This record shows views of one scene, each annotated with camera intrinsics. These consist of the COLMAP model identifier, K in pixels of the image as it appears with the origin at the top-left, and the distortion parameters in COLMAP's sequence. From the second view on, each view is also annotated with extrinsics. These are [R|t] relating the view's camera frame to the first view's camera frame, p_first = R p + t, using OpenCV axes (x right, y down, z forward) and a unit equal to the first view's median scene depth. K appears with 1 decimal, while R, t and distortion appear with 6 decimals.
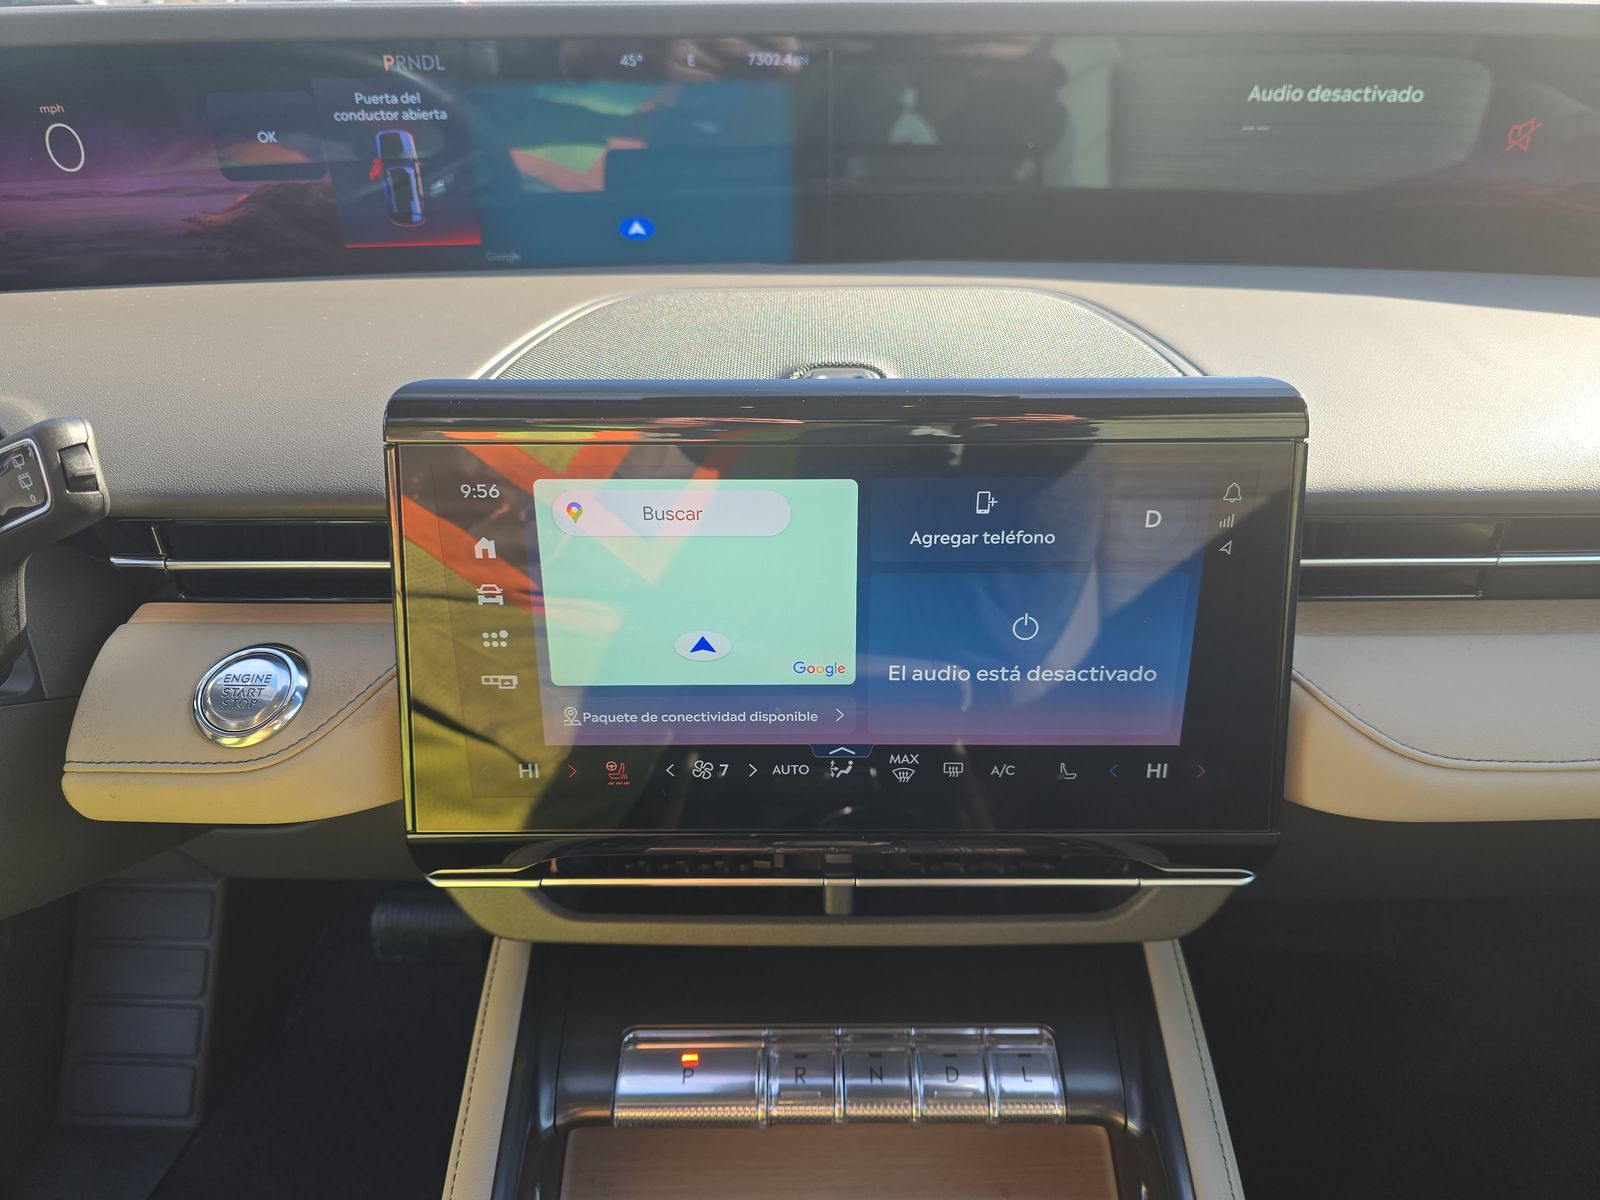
lens RADIAL K [[1075.7, 0, 798.6], [0, 1075.7, 605.7], [0, 0, 1]] dist [0.029428, -0.008321]
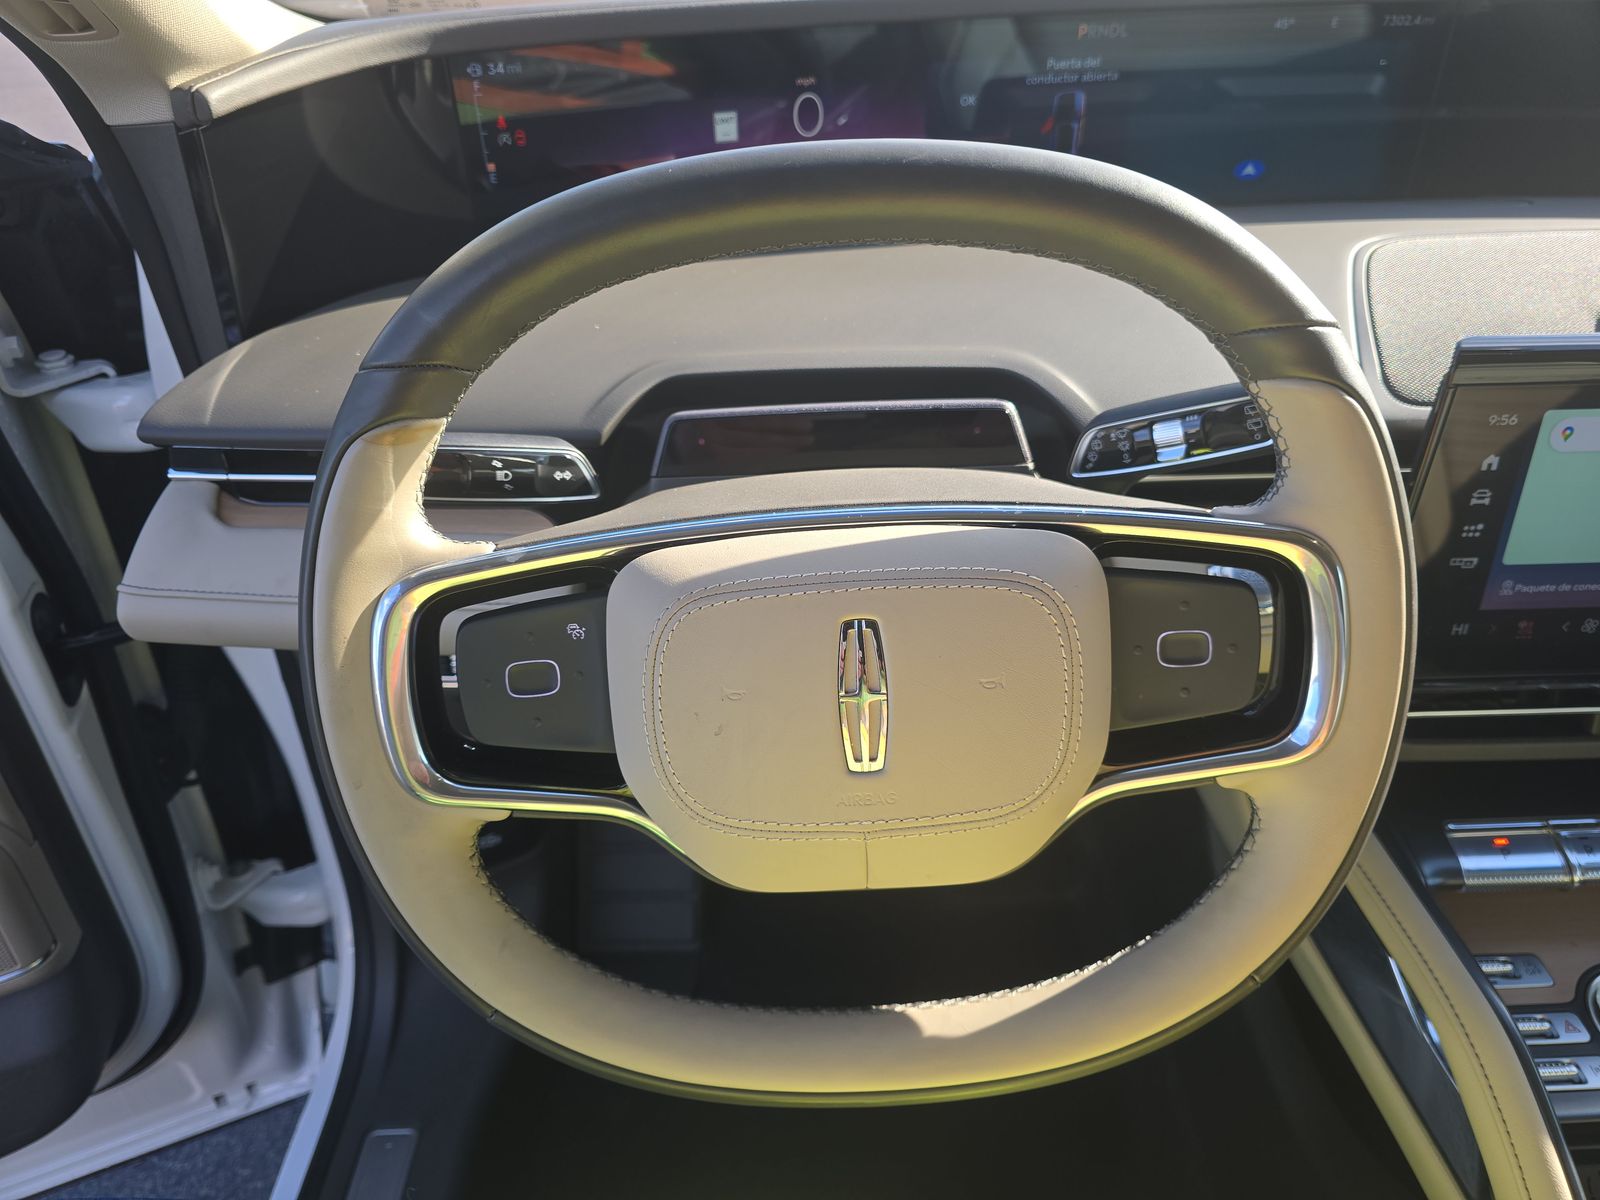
lens RADIAL K [[1075.7, 0, 800.2], [0, 1075.7, 590.9], [0, 0, 1]] dist [0.029428, -0.008321]
pose [[0.999056, -0.025112, 0.035453, -1.068852], [0.021472, 0.994800, 0.099559, -0.042839], [-0.037769, -0.098704, 0.994400, -0.283923]]
